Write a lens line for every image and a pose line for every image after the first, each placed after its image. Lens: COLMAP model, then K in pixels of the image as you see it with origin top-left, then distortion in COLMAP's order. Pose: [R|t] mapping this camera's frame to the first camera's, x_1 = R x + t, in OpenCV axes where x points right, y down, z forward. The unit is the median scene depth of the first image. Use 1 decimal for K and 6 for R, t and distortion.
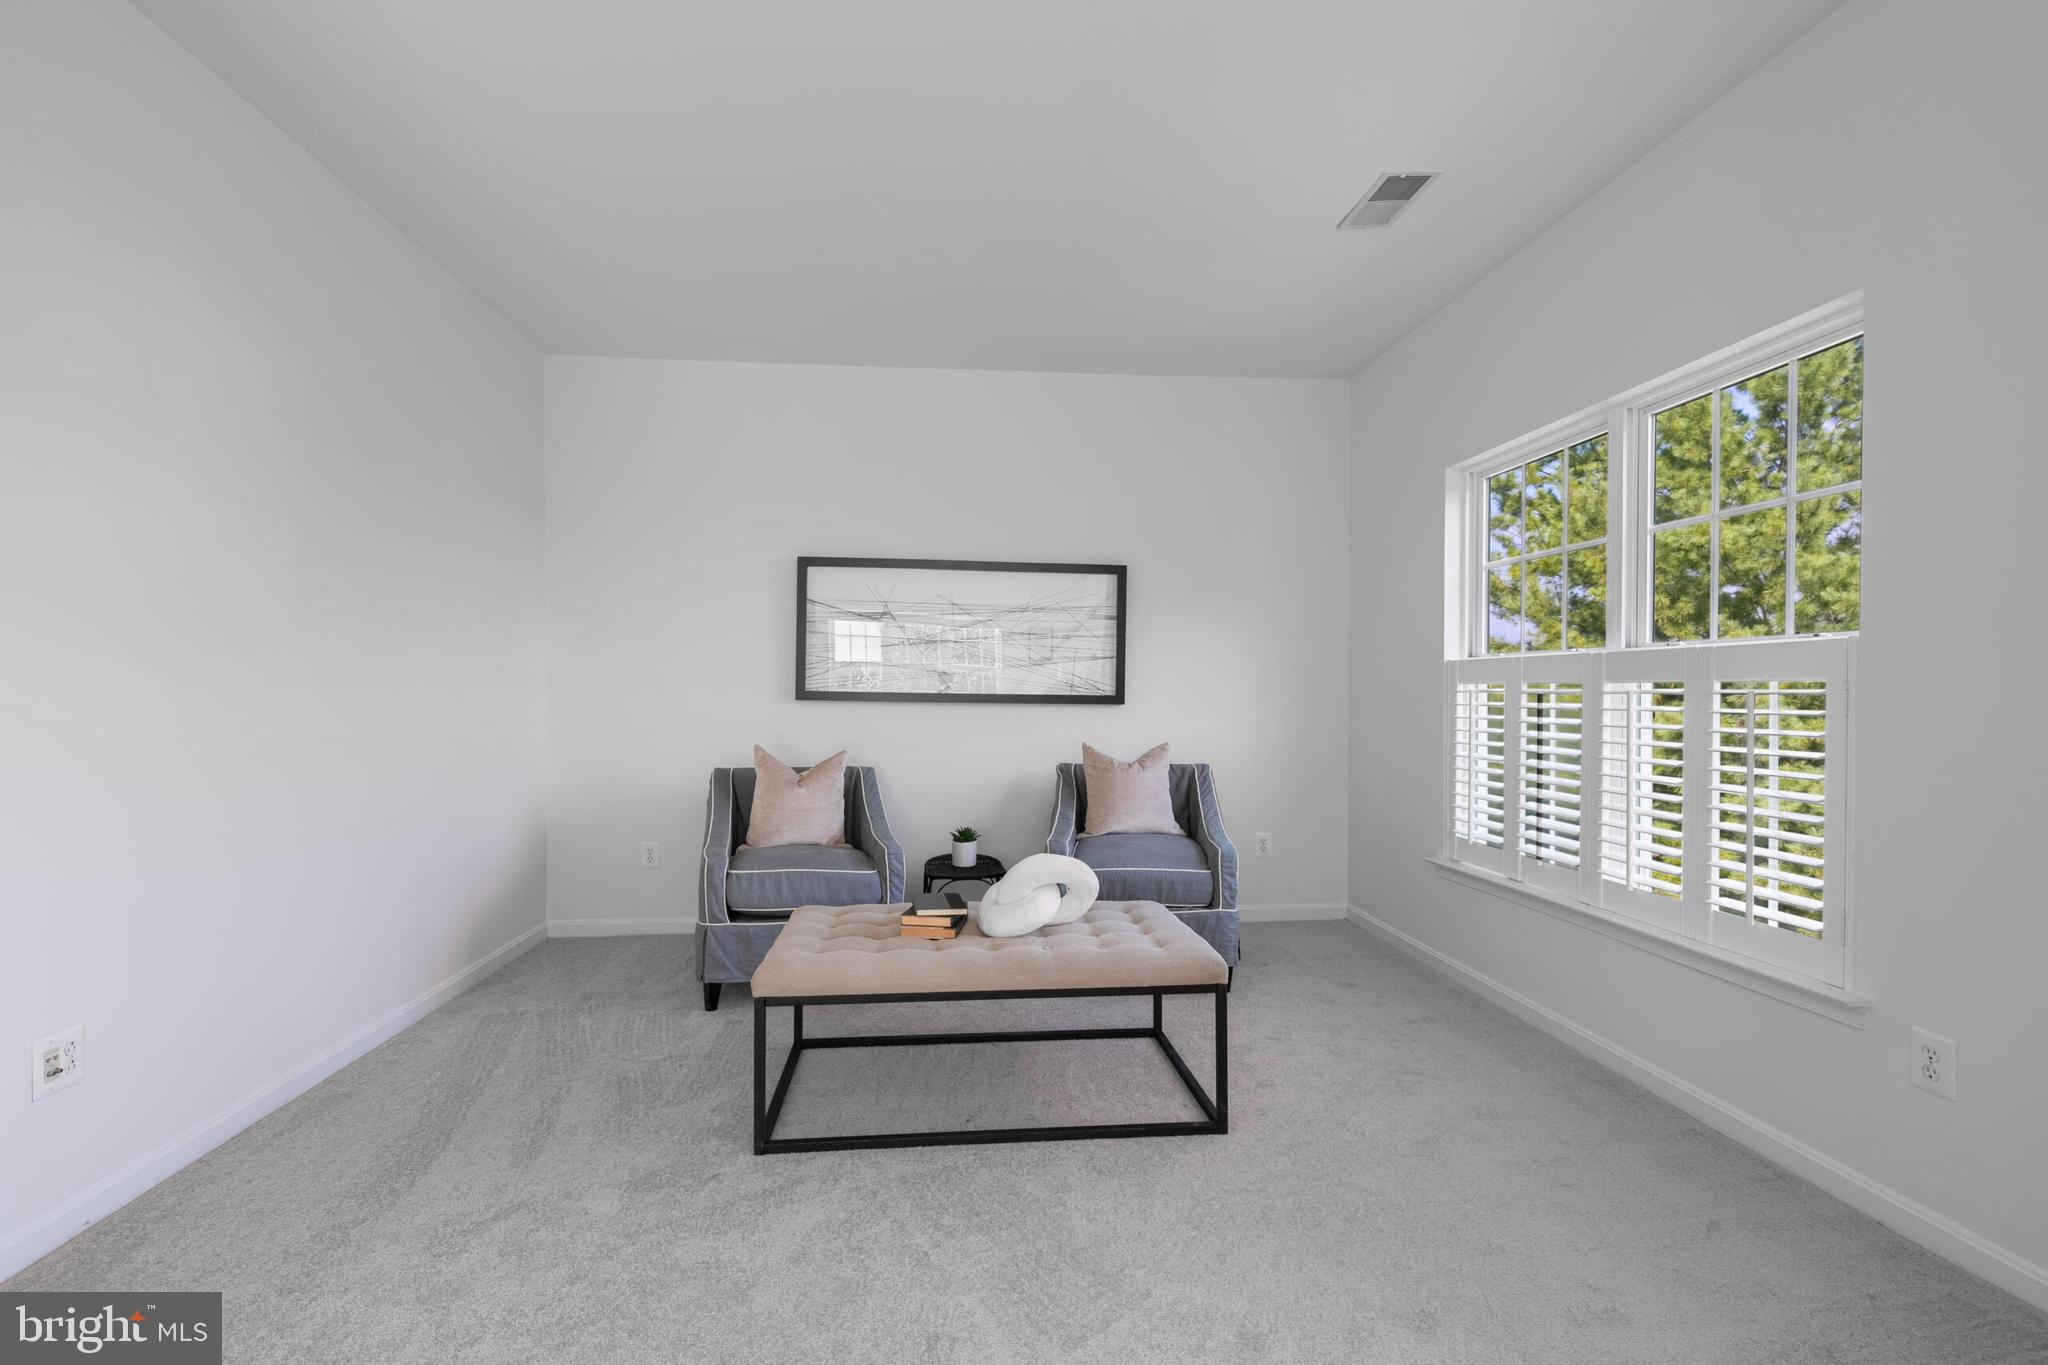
lens RADIAL K [[926.1, 0, 1014.6], [0, 926.1, 690.0], [0, 0, 1]] dist [-0.000517, 0.000076]
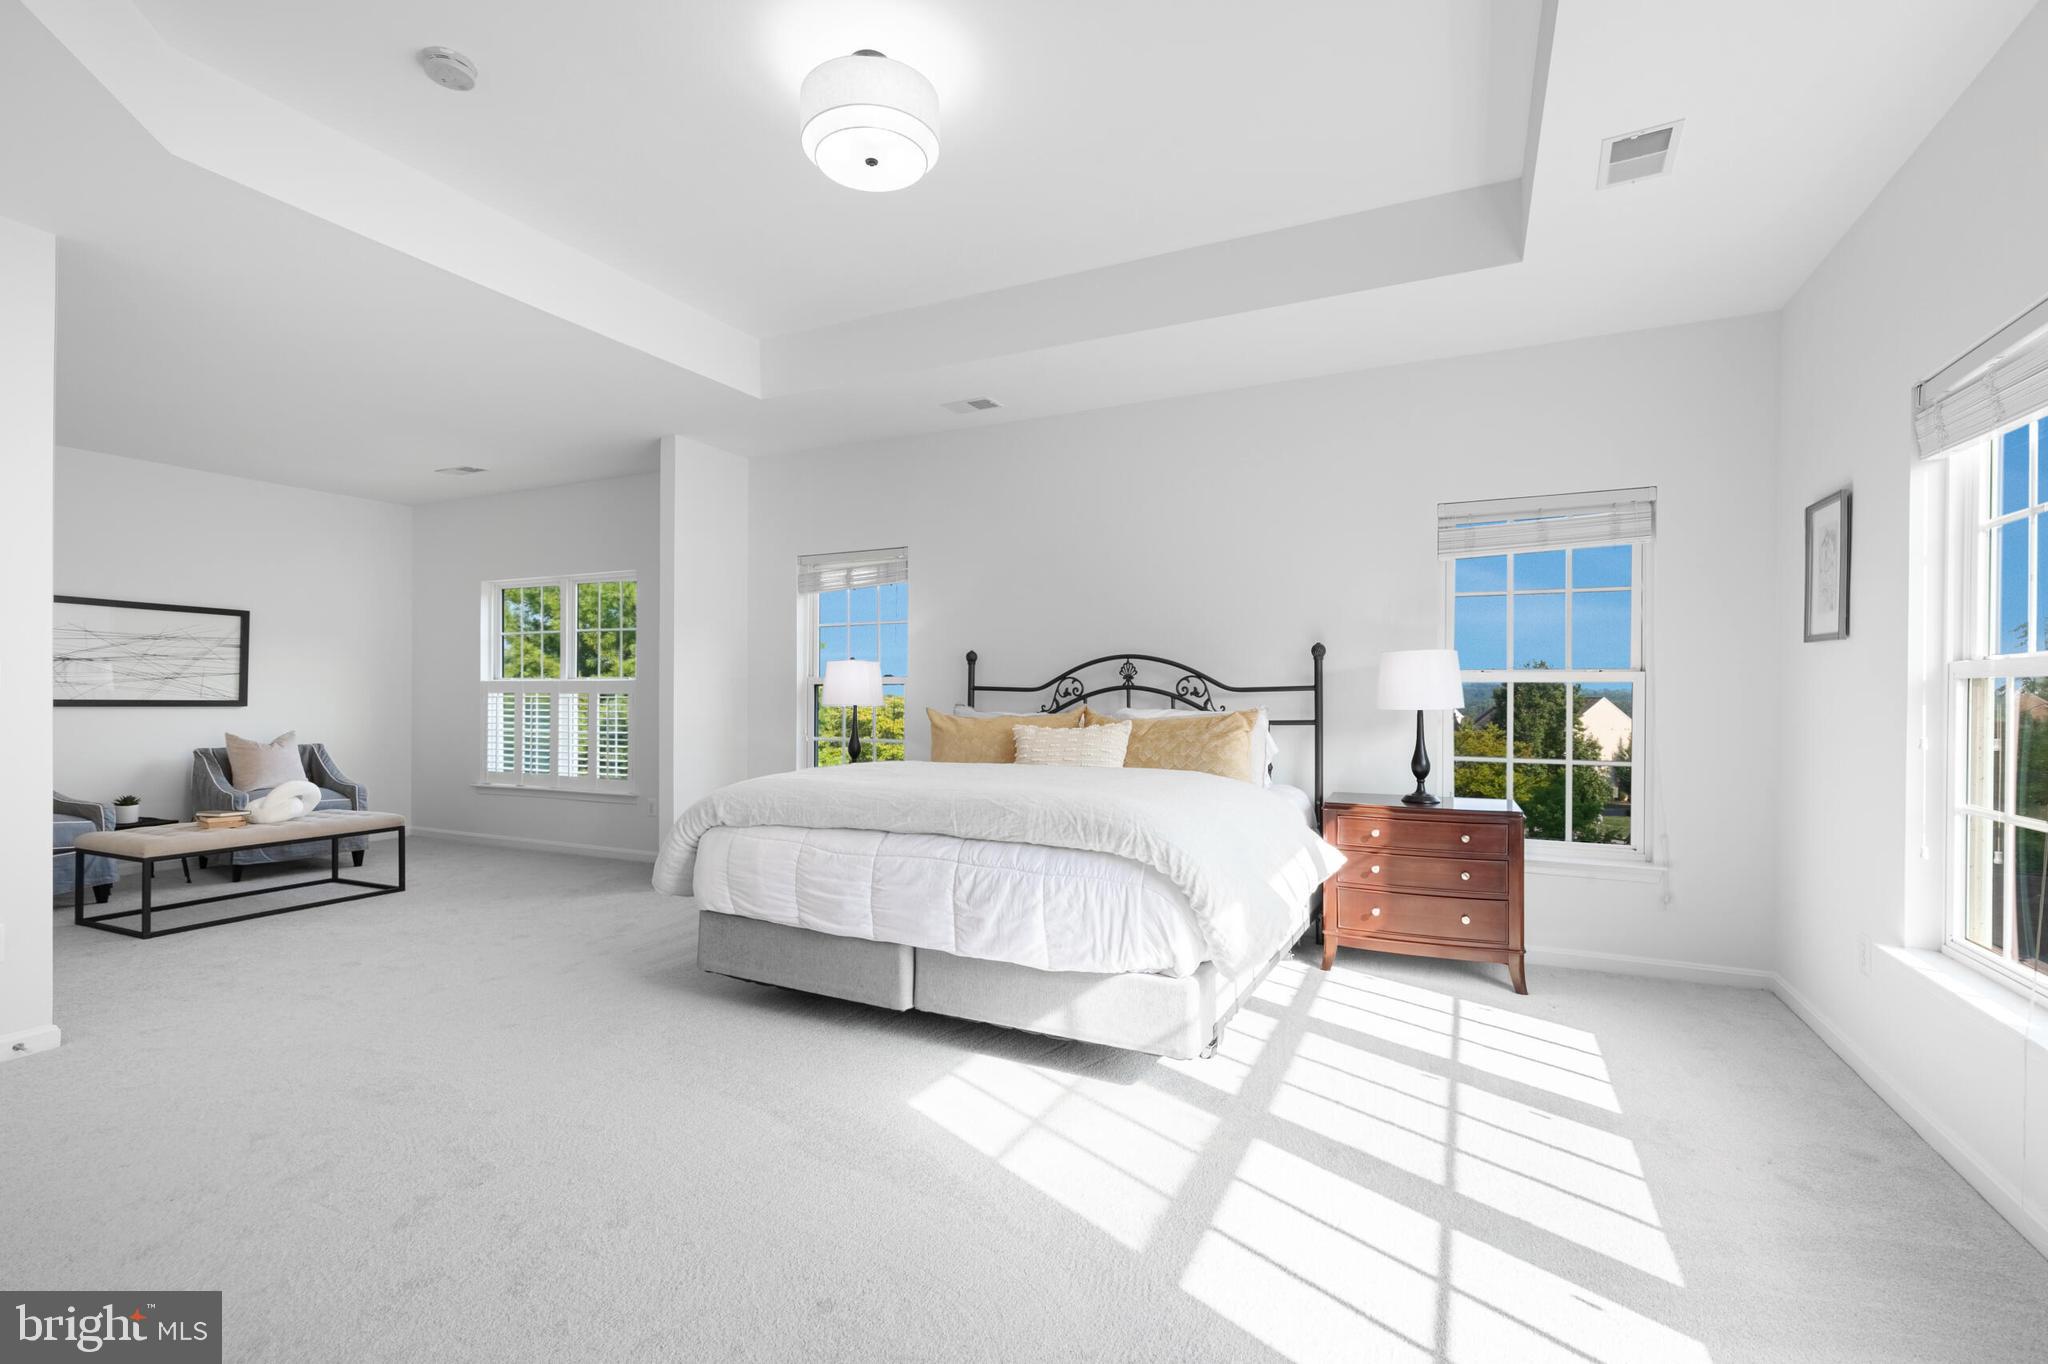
lens RADIAL K [[926.1, 0, 1015.5], [0, 926.1, 694.0], [0, 0, 1]] dist [-0.000517, 0.000076]
pose [[0.517720, -0.001136, 0.855549, -0.542415], [0.000748, 0.999999, 0.000875, -0.004622], [-0.855550, 0.000187, 0.517721, -0.846300]]
